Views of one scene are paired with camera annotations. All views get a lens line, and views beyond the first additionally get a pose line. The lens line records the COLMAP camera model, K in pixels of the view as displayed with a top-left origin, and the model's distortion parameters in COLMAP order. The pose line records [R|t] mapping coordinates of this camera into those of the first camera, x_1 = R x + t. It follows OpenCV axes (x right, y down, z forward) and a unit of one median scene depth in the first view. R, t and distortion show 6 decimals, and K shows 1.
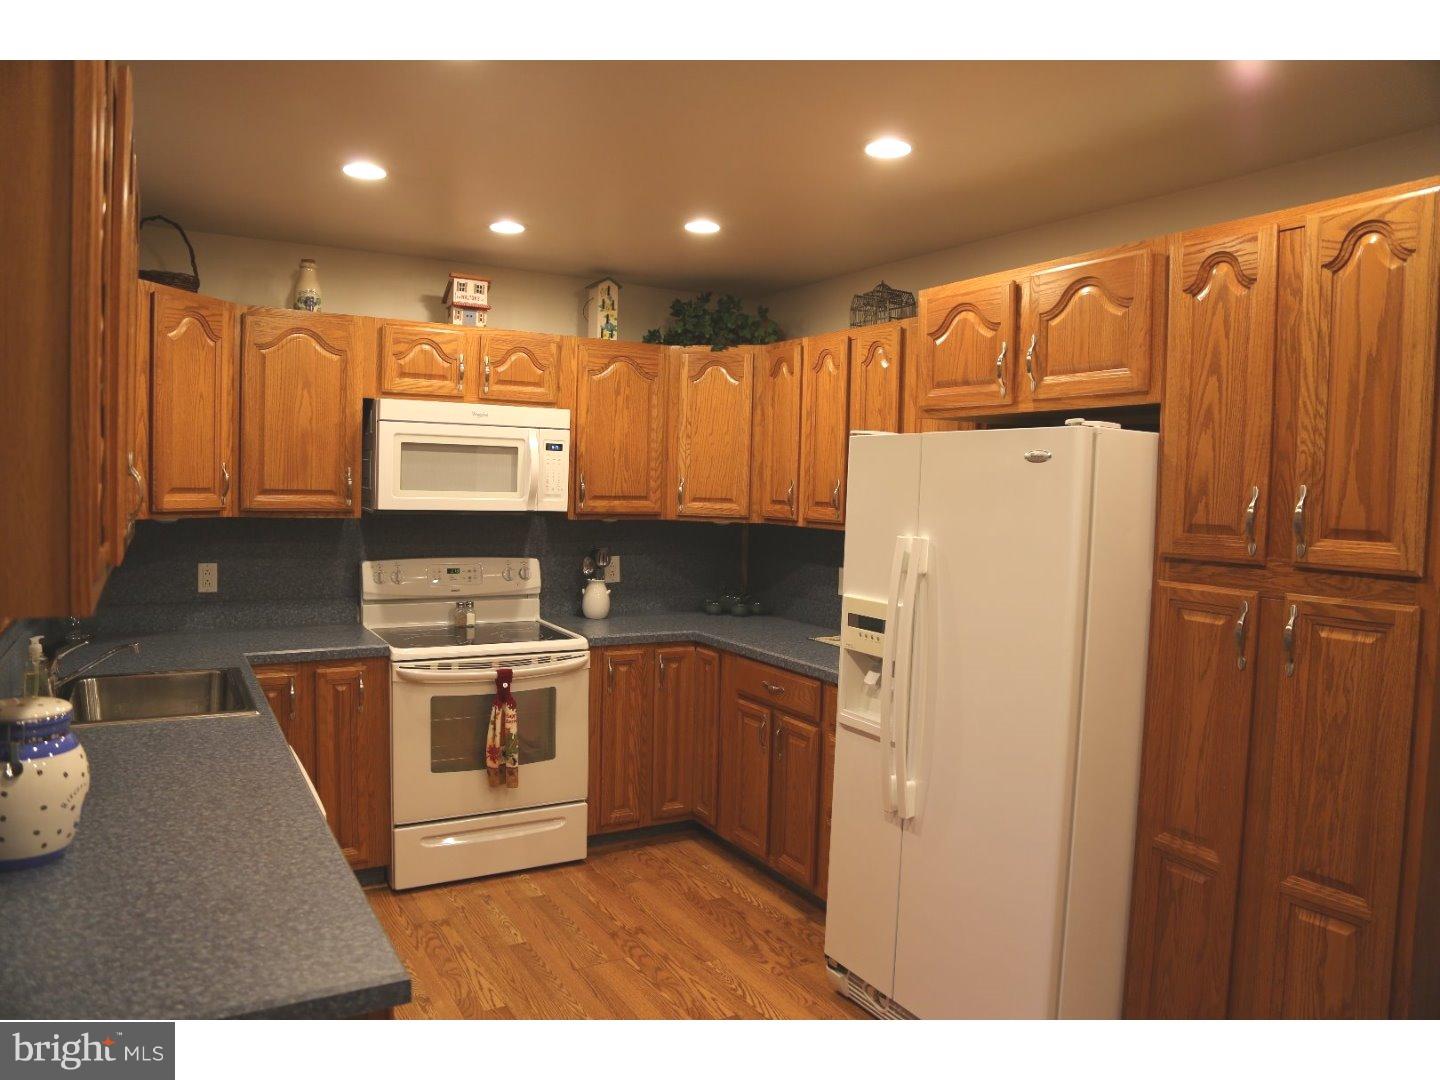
lens RADIAL K [[991.7, 0, 728.9], [0, 991.7, 537.4], [0, 0, 1]] dist [-0.113872, 0.070156]
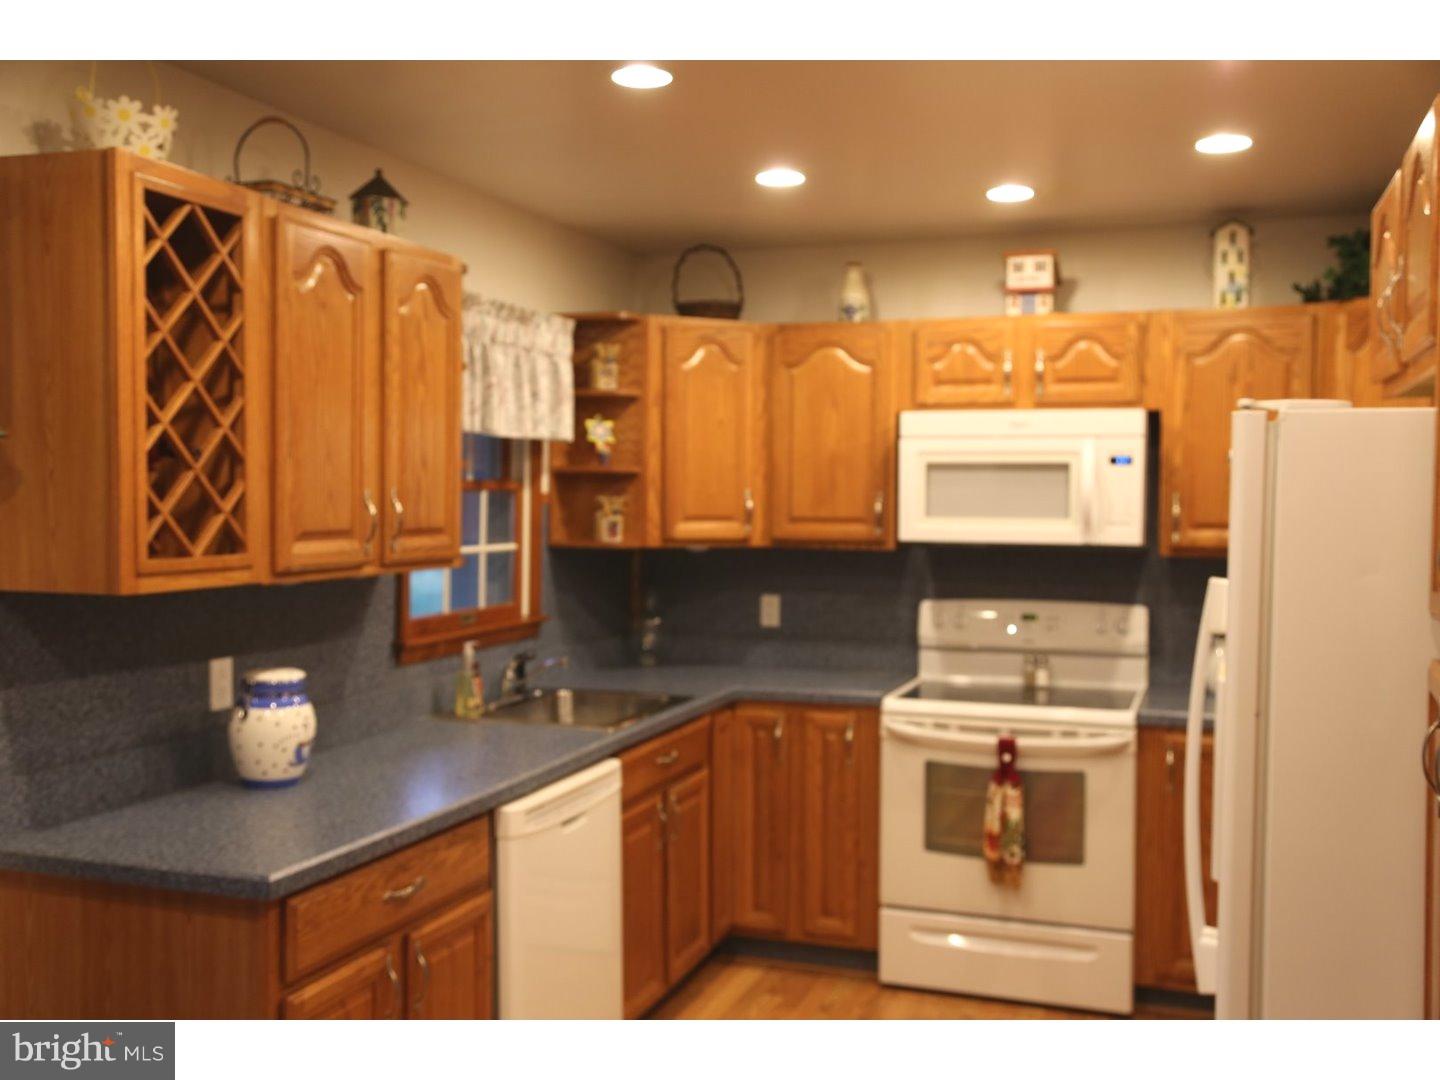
lens RADIAL K [[1365.6, 0, 720.7], [0, 1365.6, 562.6], [0, 0, 1]] dist [-0.010444, -0.003643]
pose [[0.642031, 0.014705, -0.766538, 0.465394], [-0.032716, 0.999431, -0.008230, 0.006871], [0.765980, 0.030362, 0.642147, 0.094290]]
